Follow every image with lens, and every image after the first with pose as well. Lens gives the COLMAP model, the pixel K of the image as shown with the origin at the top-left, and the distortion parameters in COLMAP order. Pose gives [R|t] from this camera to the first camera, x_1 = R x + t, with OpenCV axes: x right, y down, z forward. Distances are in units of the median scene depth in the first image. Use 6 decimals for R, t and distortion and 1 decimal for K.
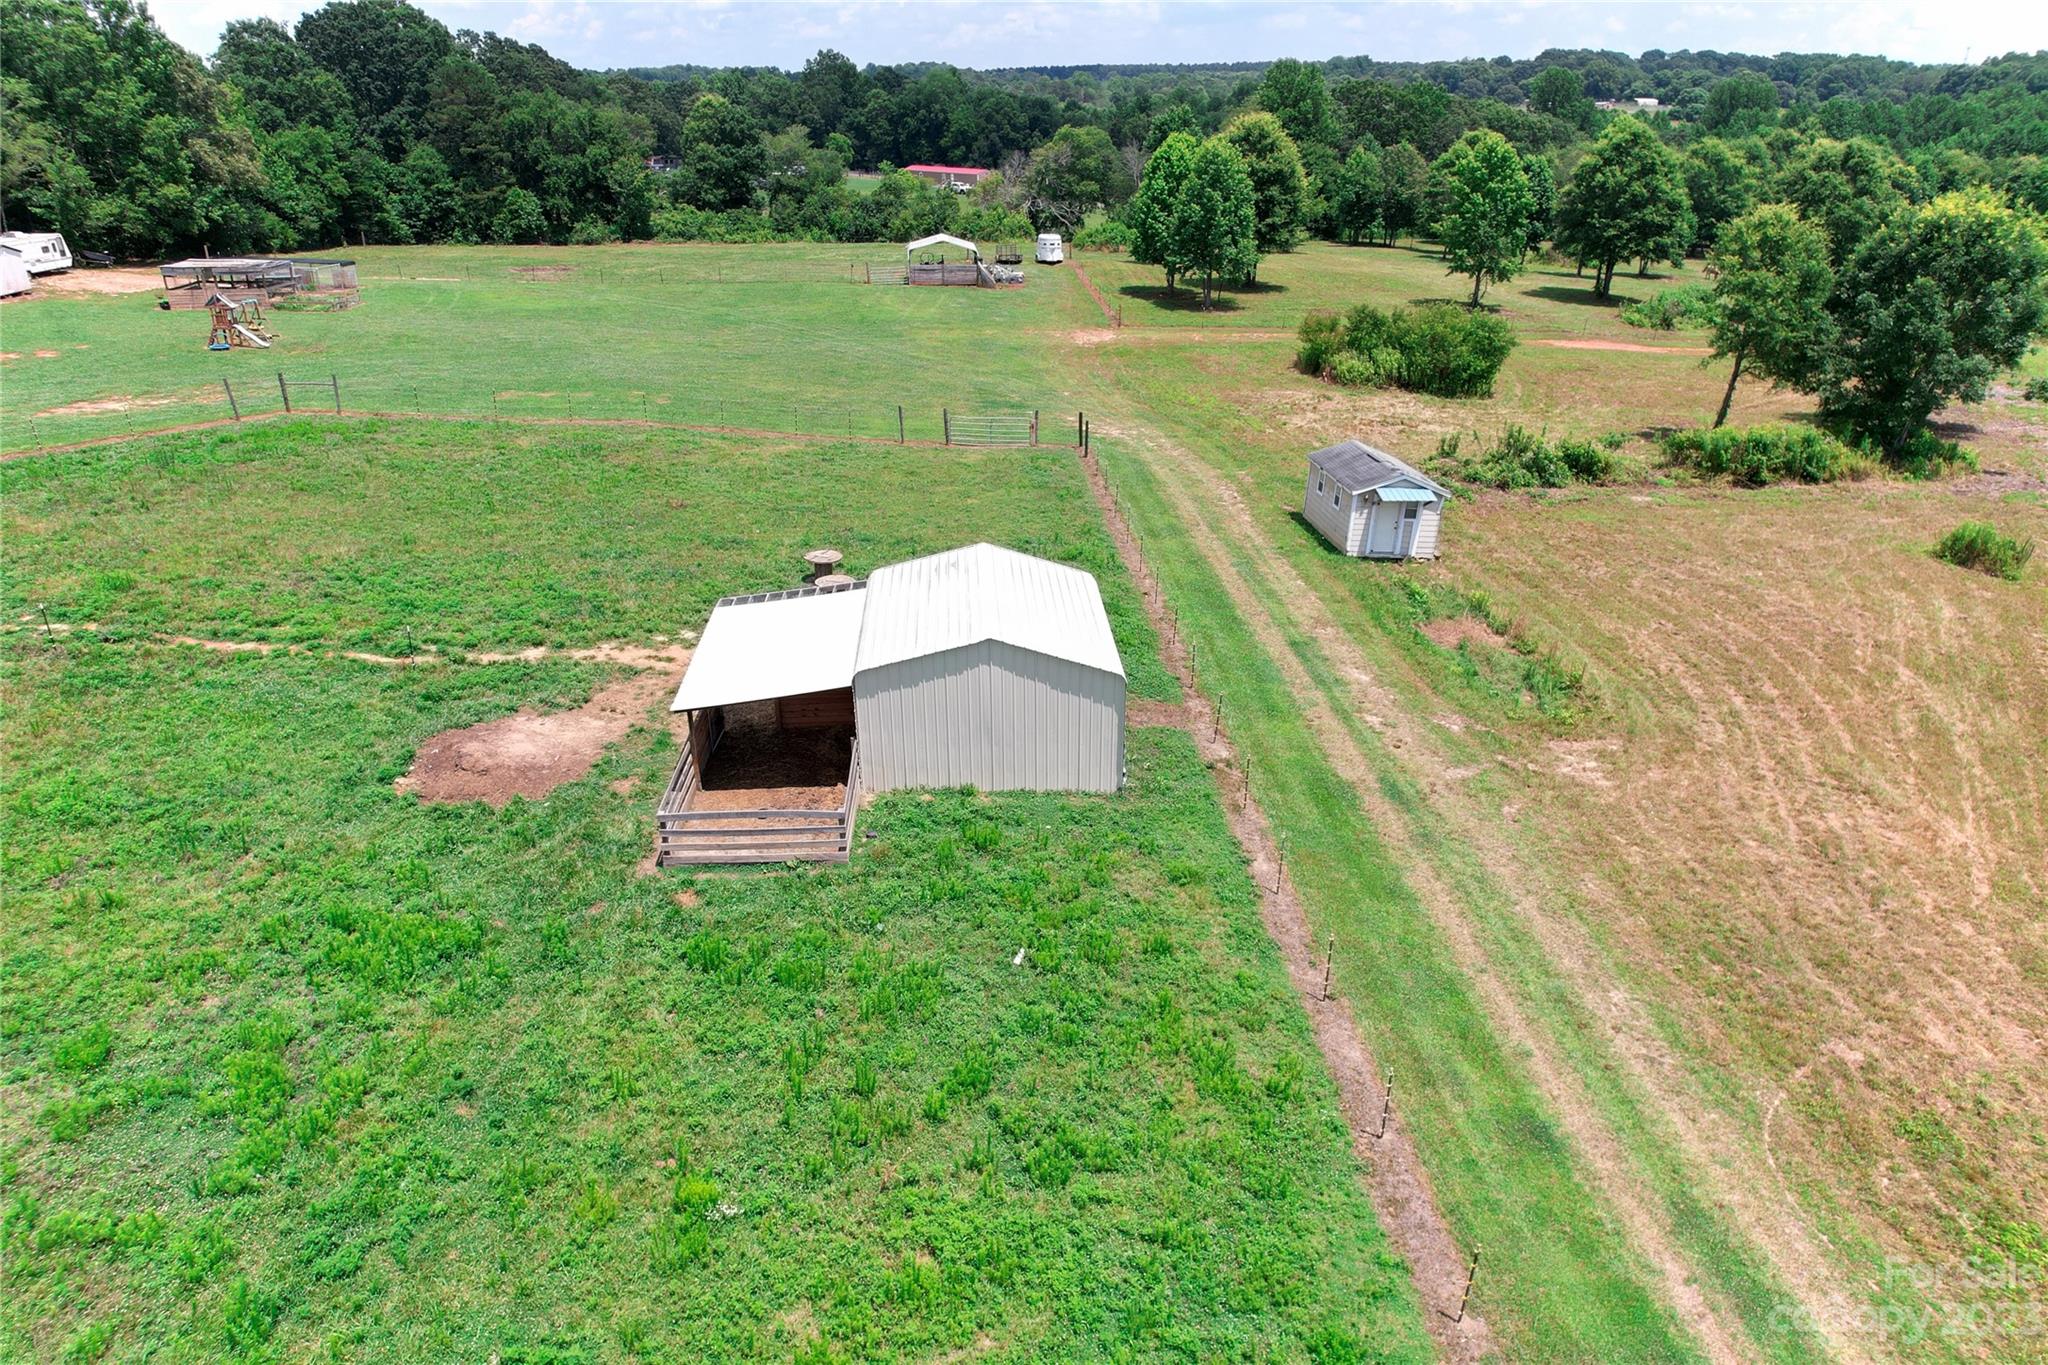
lens RADIAL K [[1281.2, 0, 1021.7], [0, 1281.2, 677.4], [0, 0, 1]] dist [-0.019367, 0.024240]
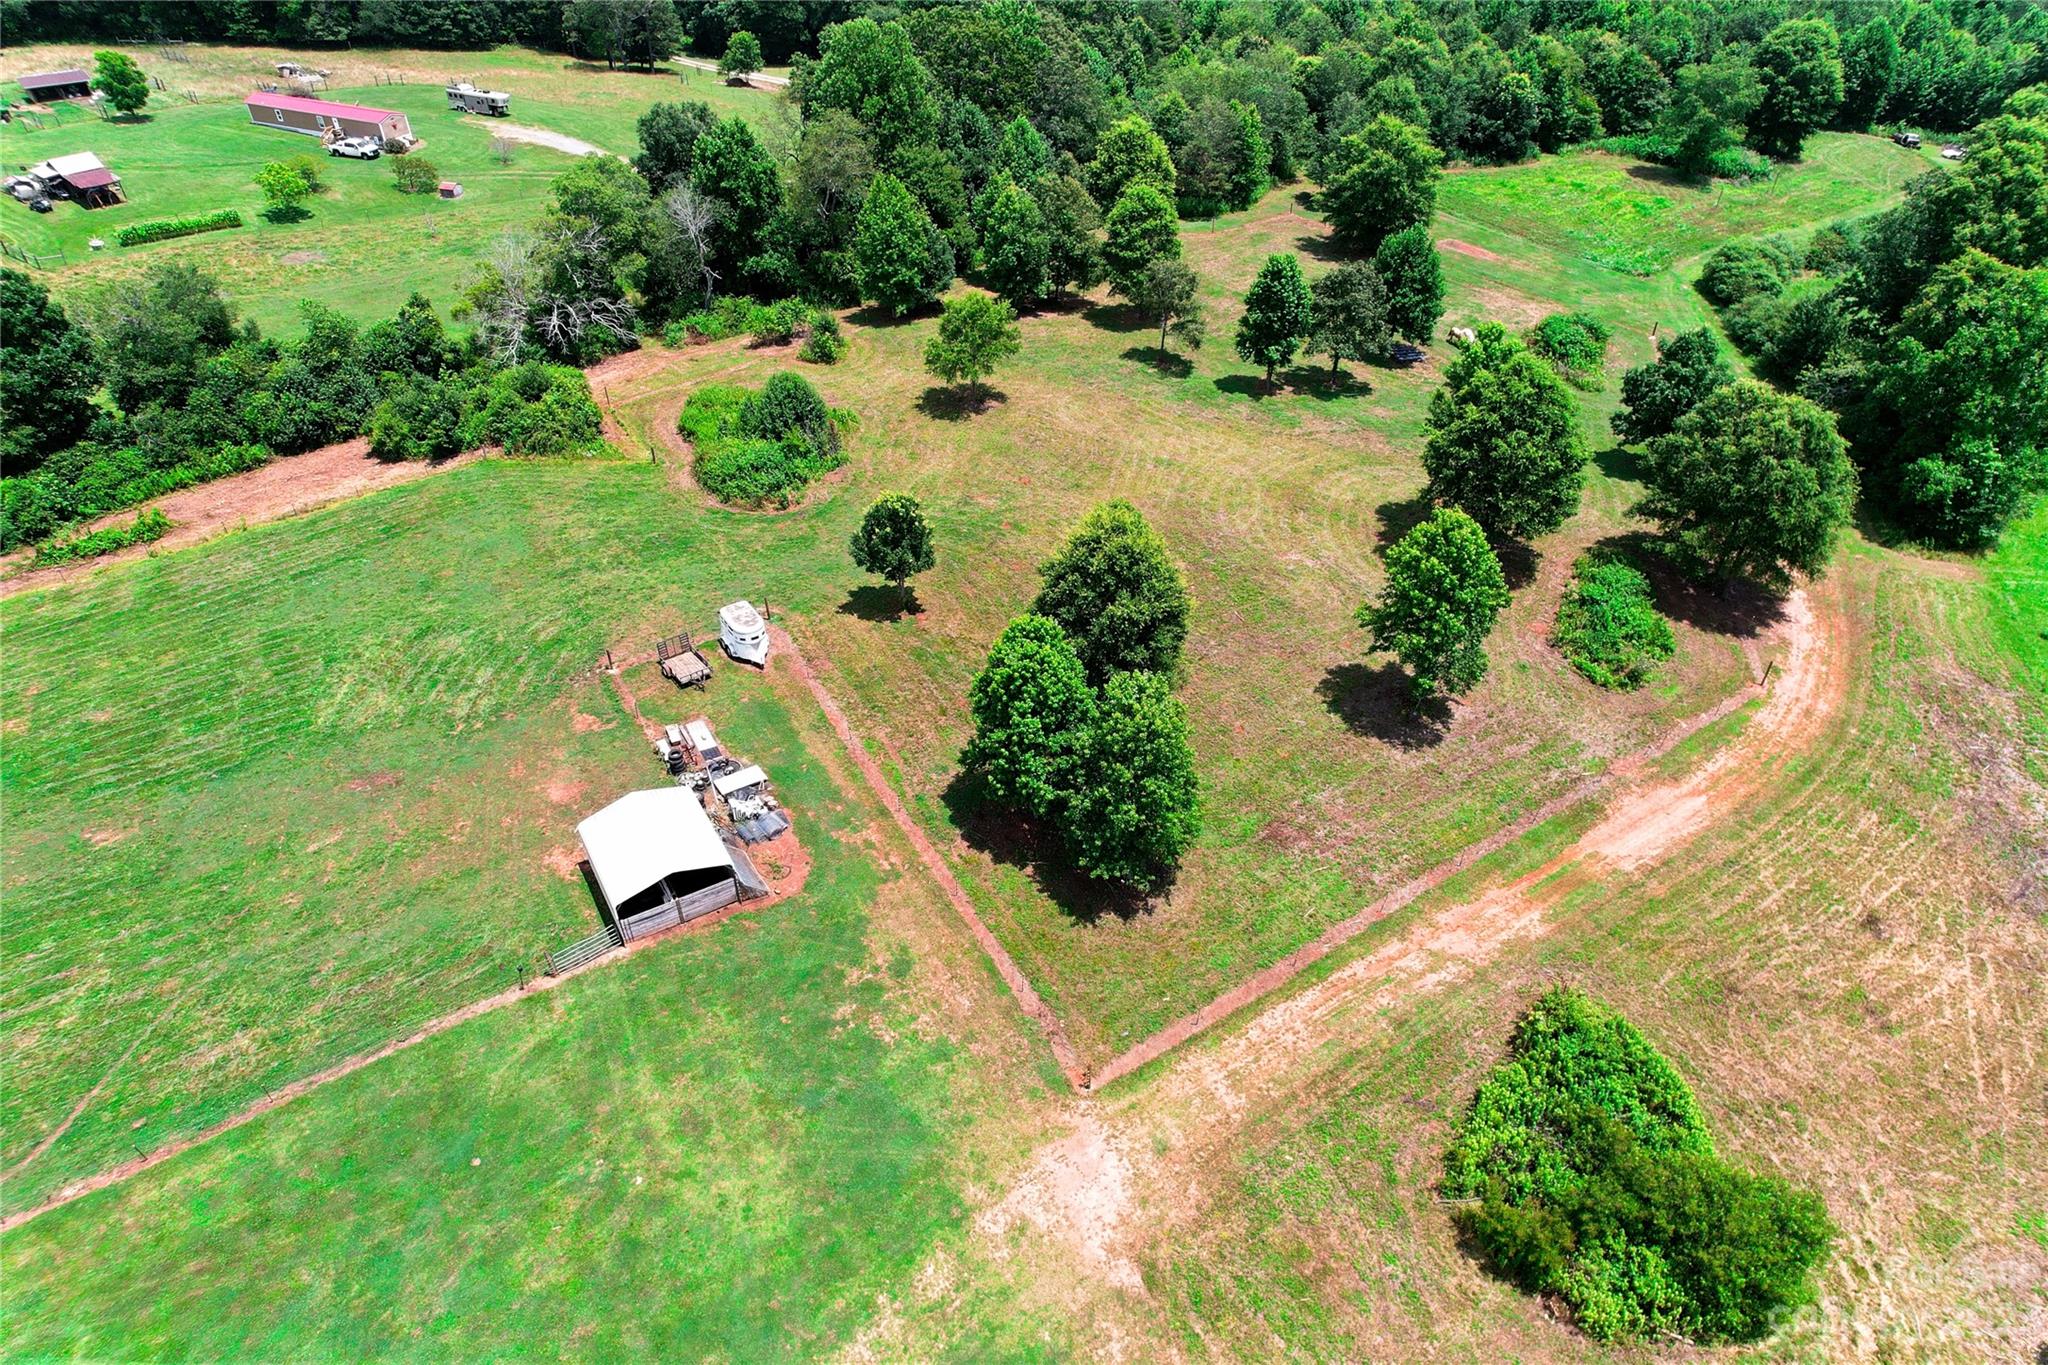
lens RADIAL K [[1281.2, 0, 1016.6], [0, 1281.2, 677.2], [0, 0, 1]] dist [-0.019367, 0.024240]
pose [[0.900328, -0.273134, 0.338832, -0.064022], [0.184181, 0.944513, 0.271979, -0.379180], [-0.394319, -0.182464, 0.900677, 0.306712]]
